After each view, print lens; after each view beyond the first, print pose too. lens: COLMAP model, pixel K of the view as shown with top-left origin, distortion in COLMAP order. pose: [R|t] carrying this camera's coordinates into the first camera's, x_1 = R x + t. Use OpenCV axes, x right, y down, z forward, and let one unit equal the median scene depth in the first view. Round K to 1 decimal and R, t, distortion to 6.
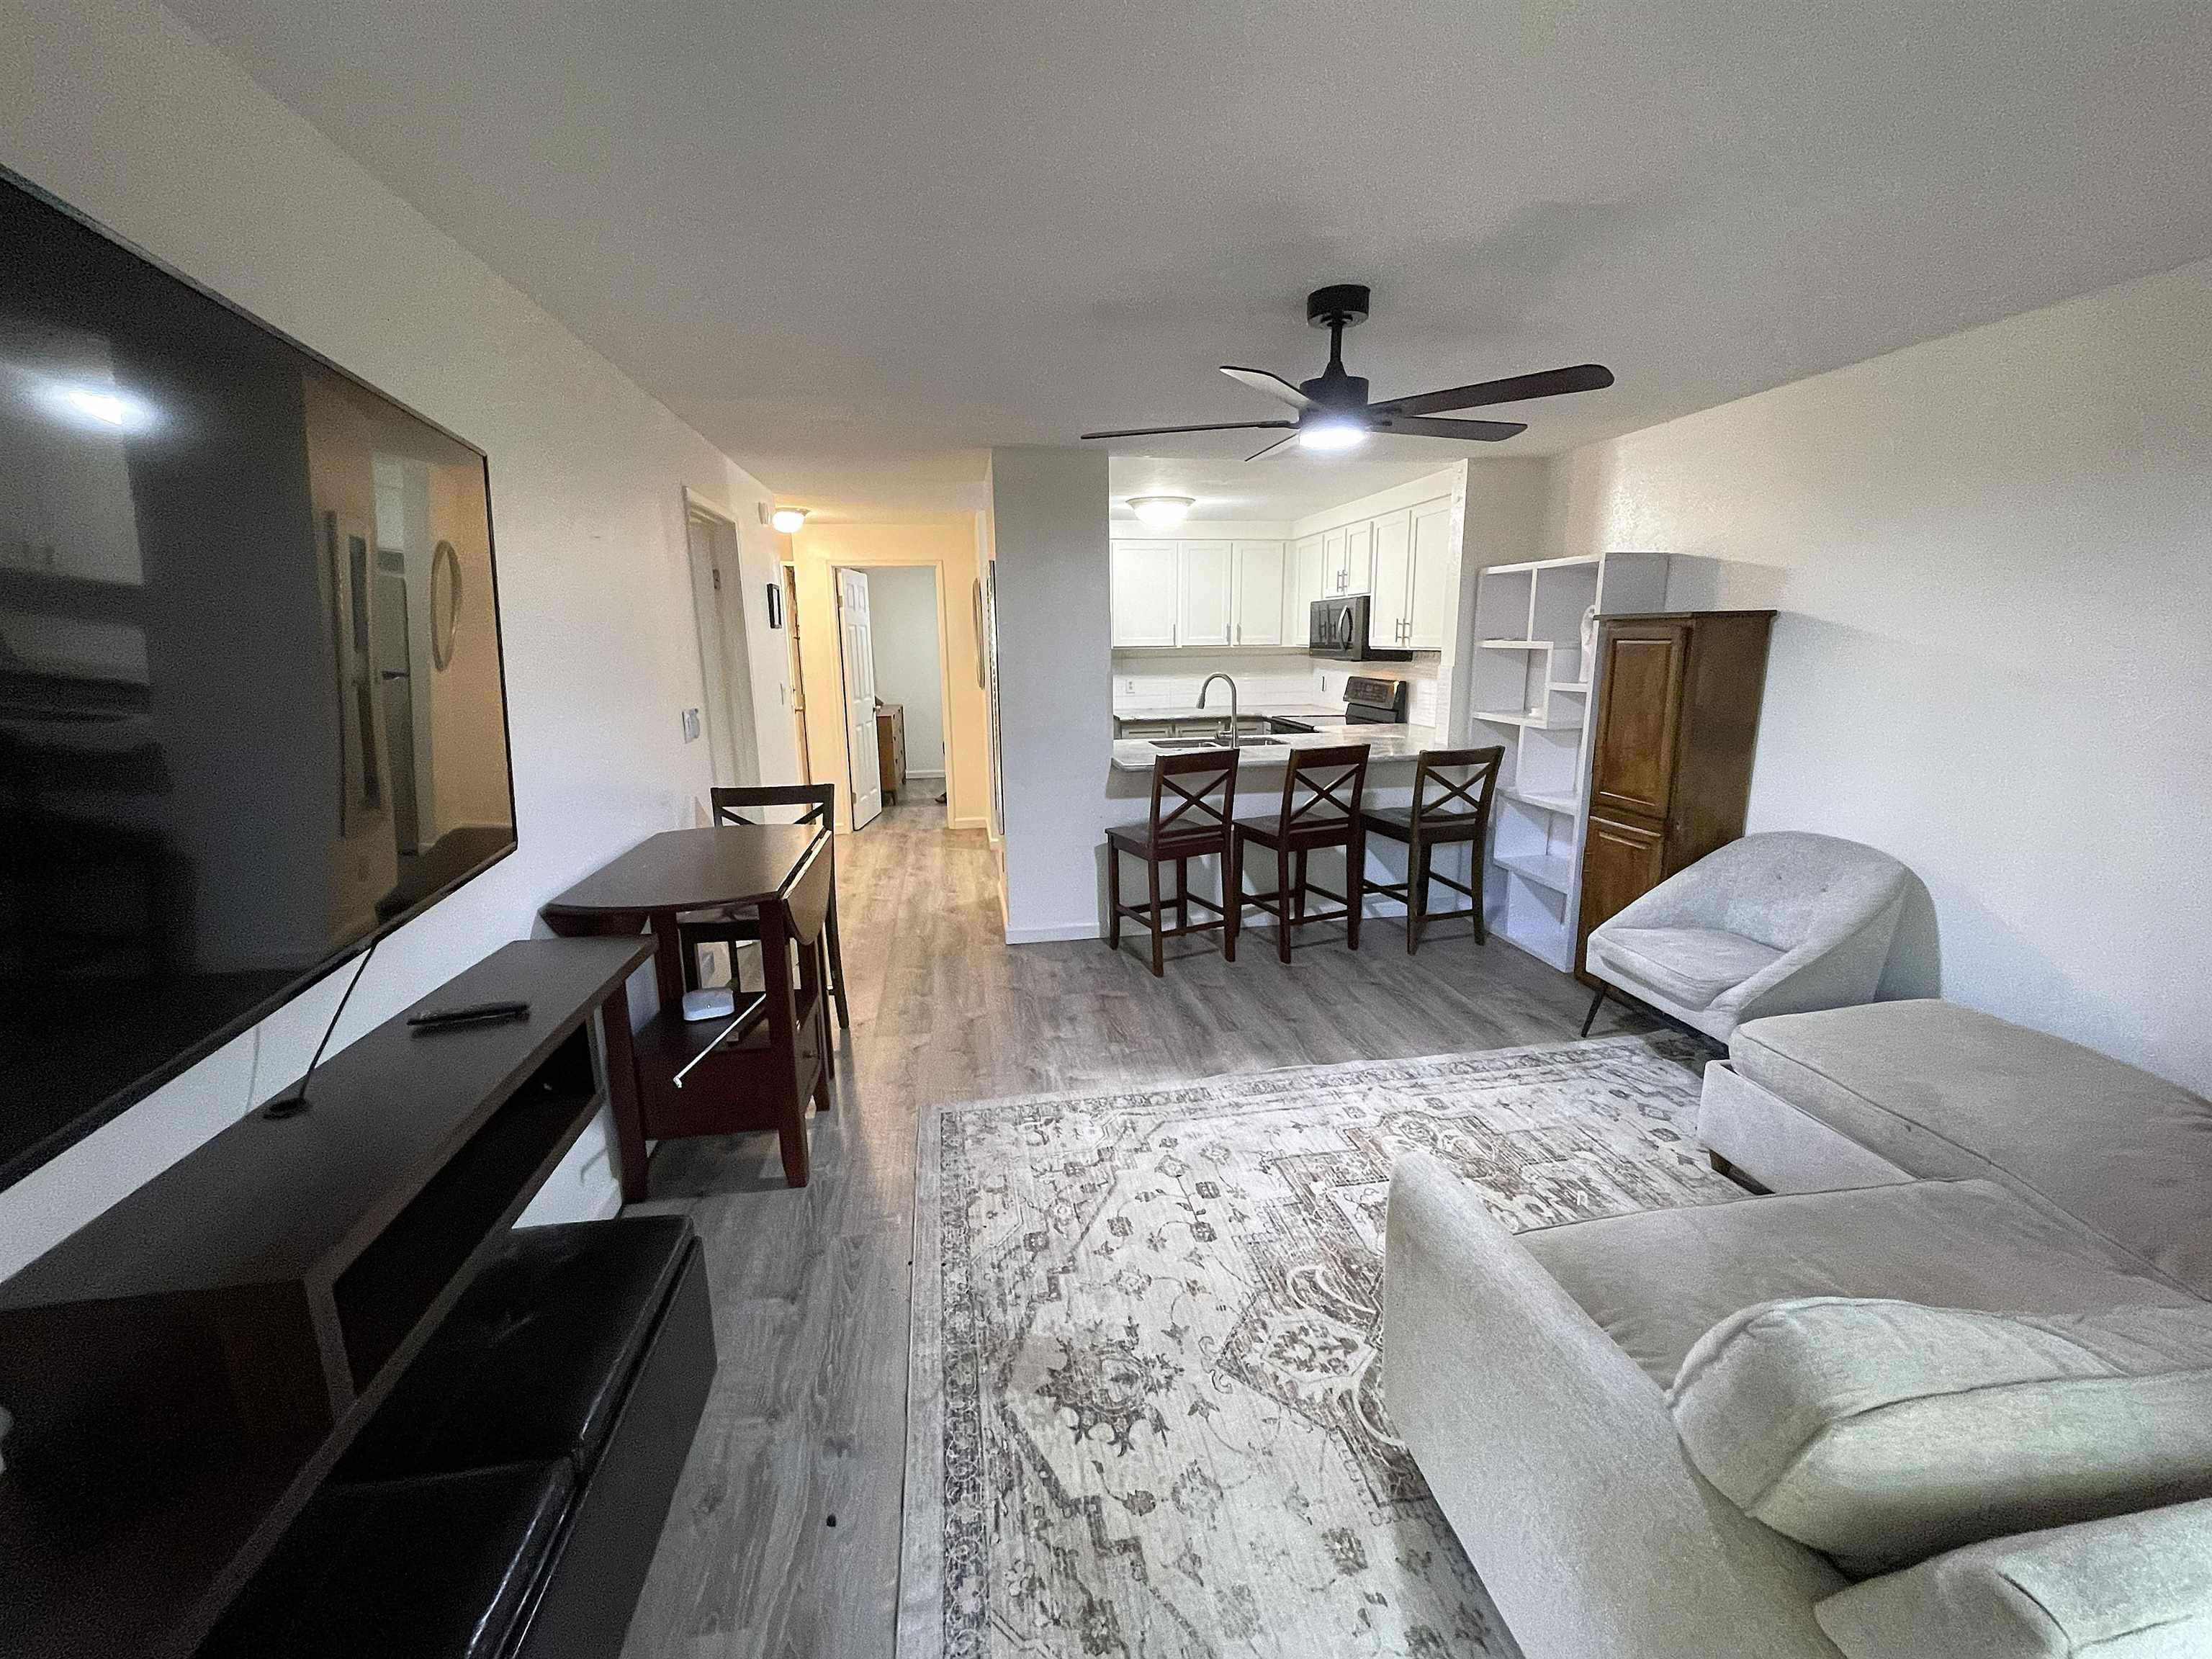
lens RADIAL K [[897.4, 0, 1109.6], [0, 897.4, 833.1], [0, 0, 1]] dist [-0.000453, -0.001141]
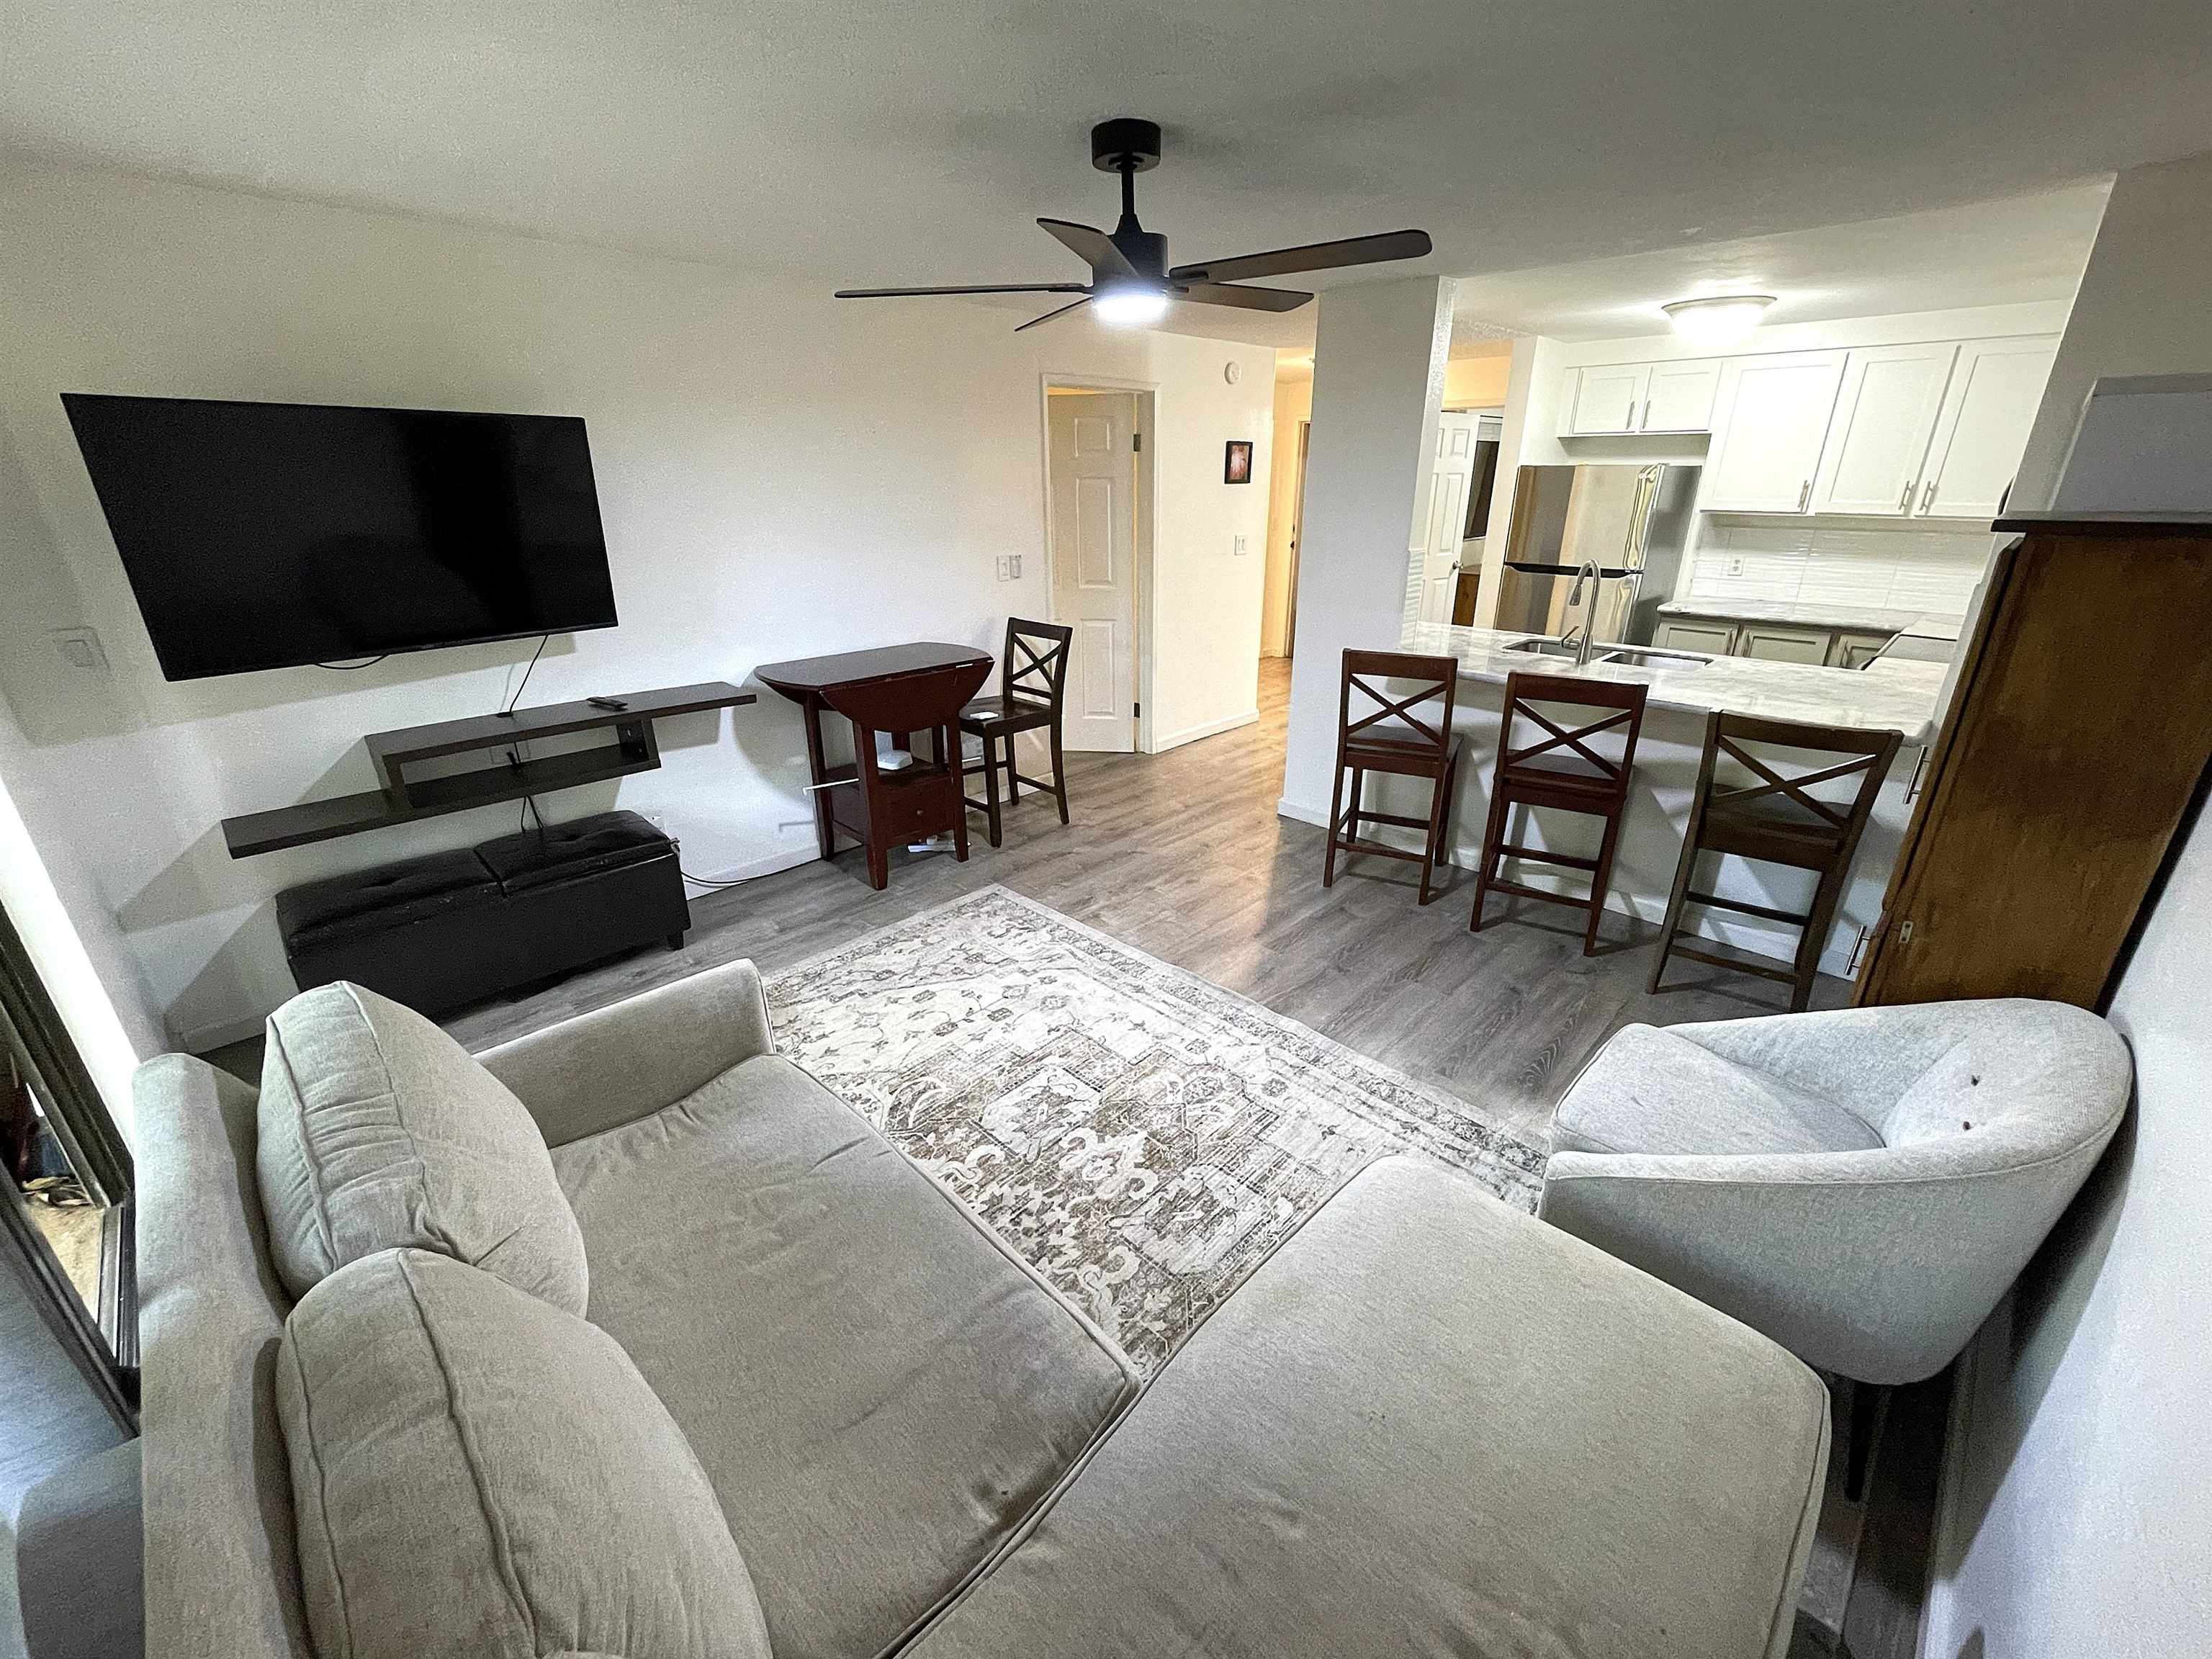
lens RADIAL K [[897.4, 0, 1111.3], [0, 897.4, 826.7], [0, 0, 1]] dist [-0.000453, -0.001141]
pose [[0.585826, 0.308508, -0.749420, 0.888217], [-0.177772, 0.951108, 0.252570, -0.141530], [0.790699, -0.014736, 0.612028, 0.354275]]
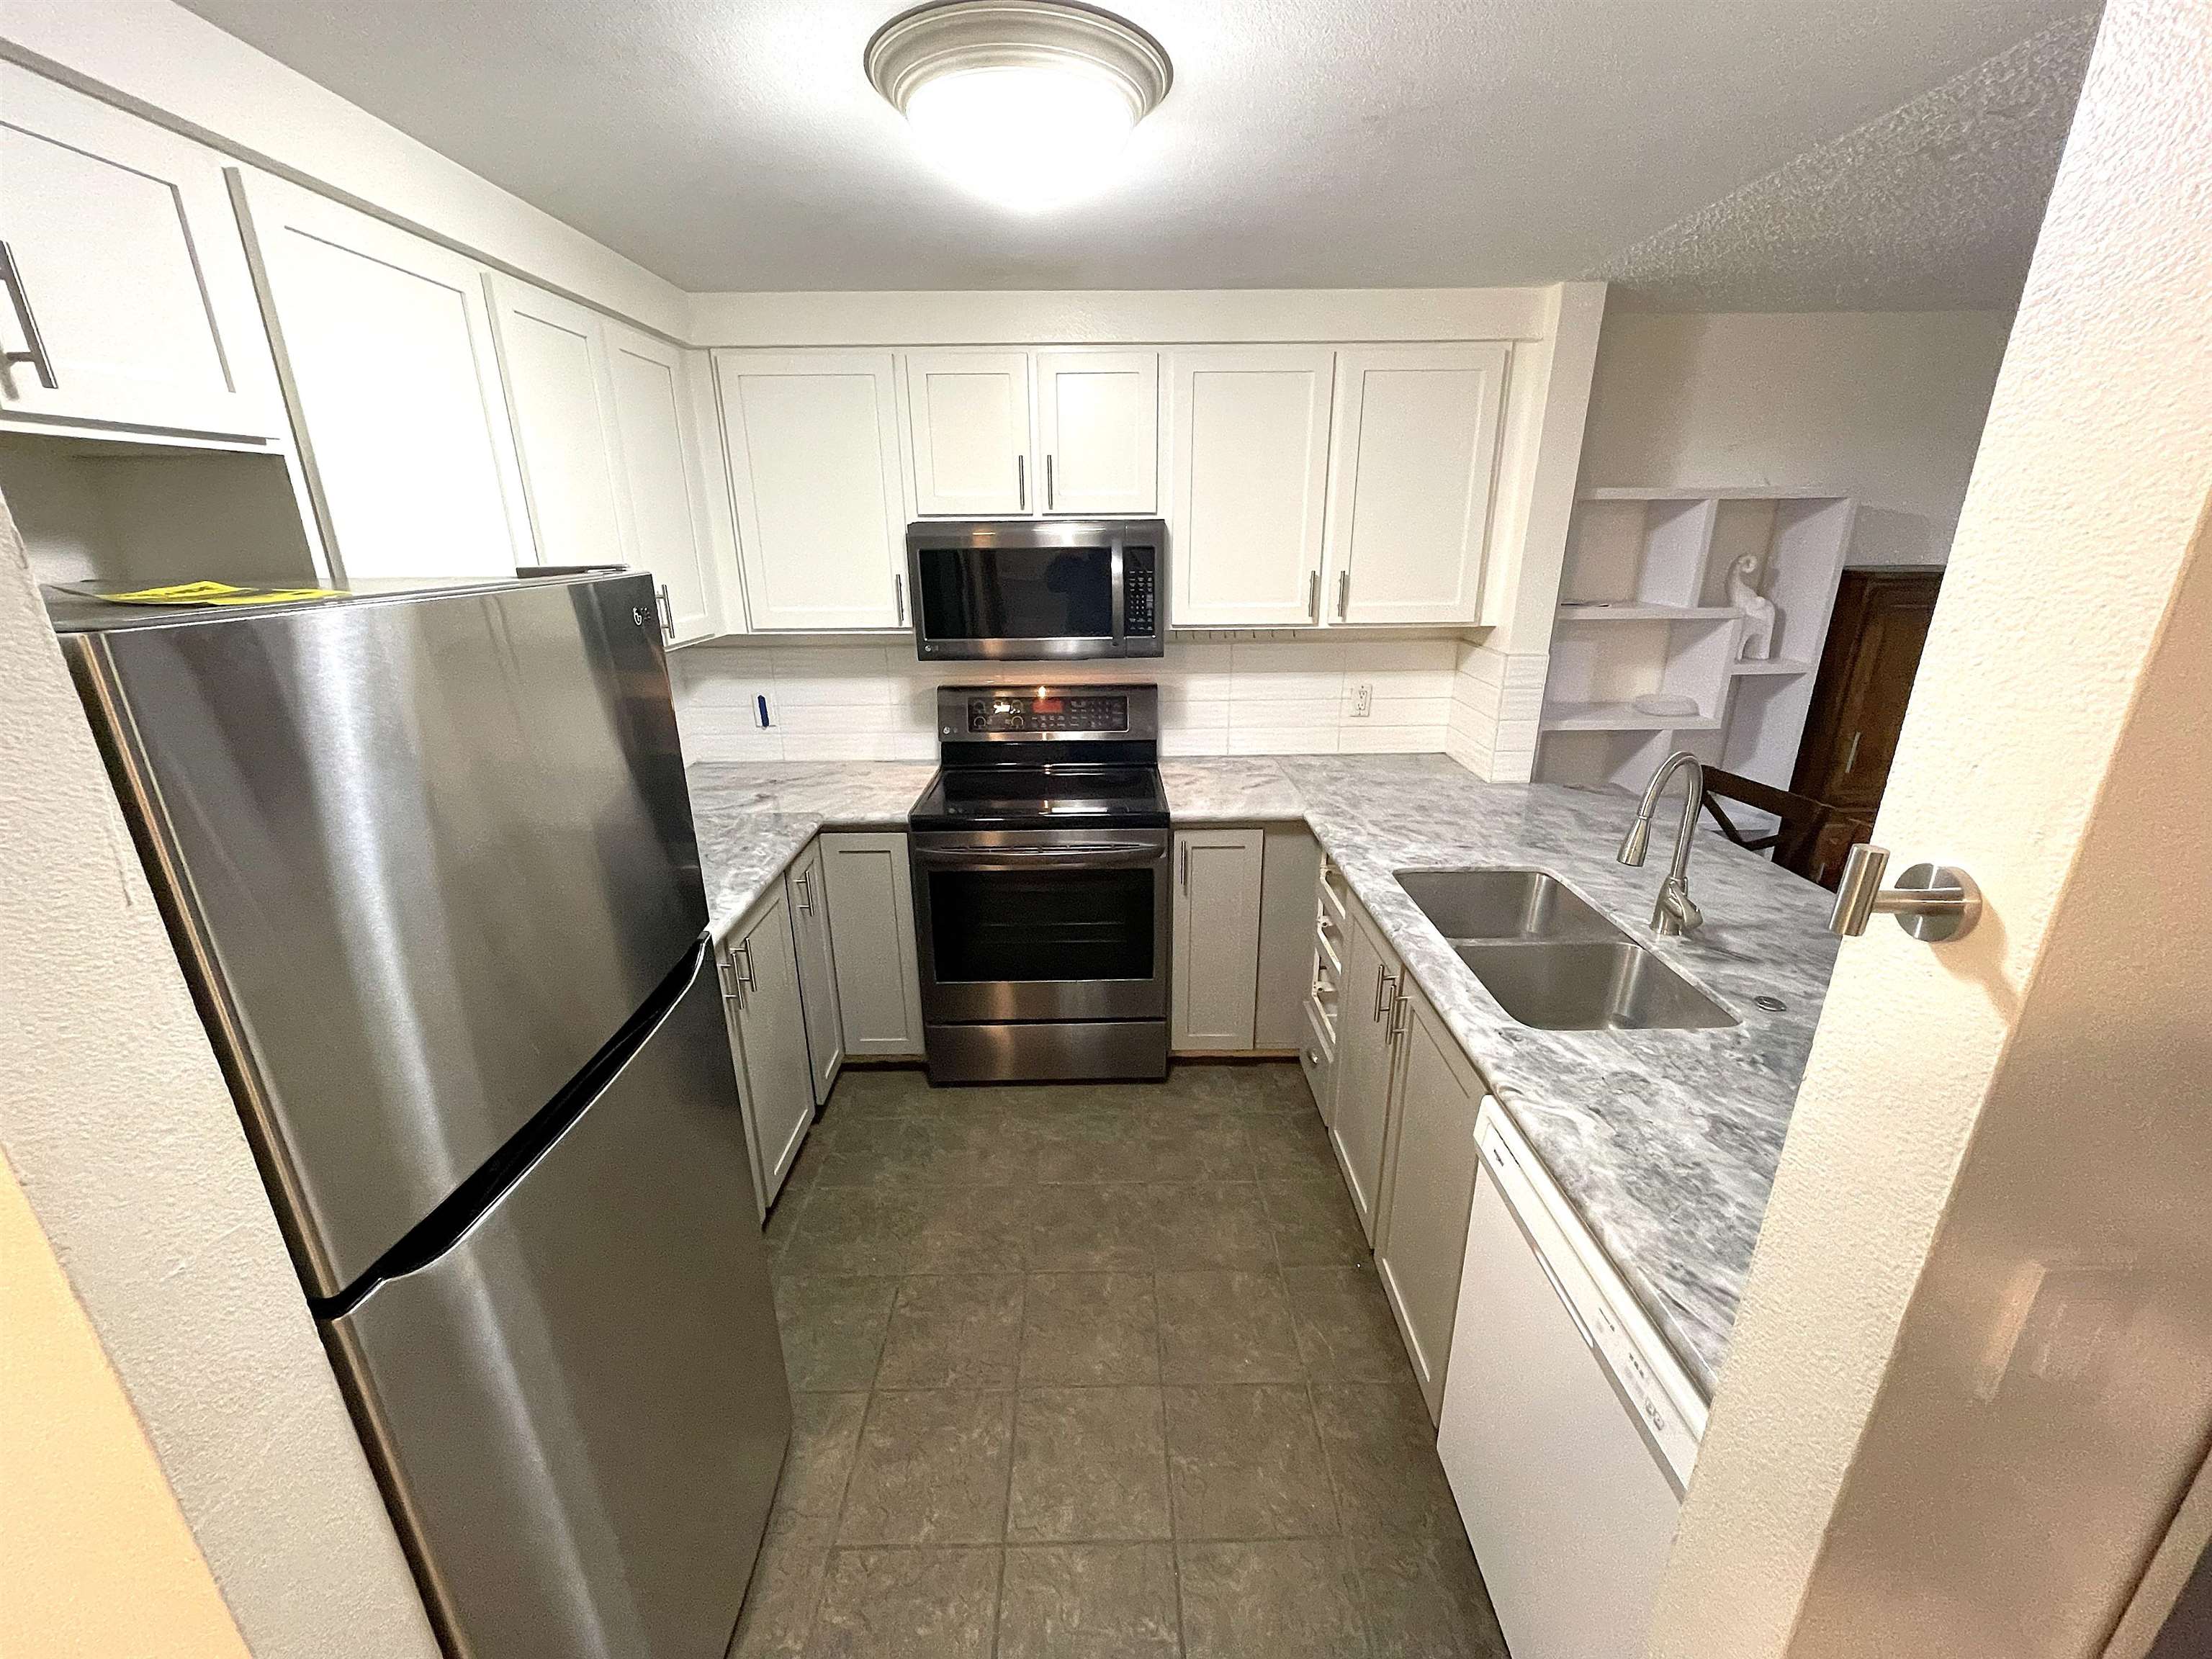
lens RADIAL K [[897.4, 0, 1109.4], [0, 897.4, 828.6], [0, 0, 1]] dist [-0.000453, -0.001141]
pose [[0.154821, -0.306513, 0.939191, -0.430908], [0.218407, 0.937751, 0.270040, -0.501466], [-0.963498, 0.163318, 0.212128, 1.944898]]
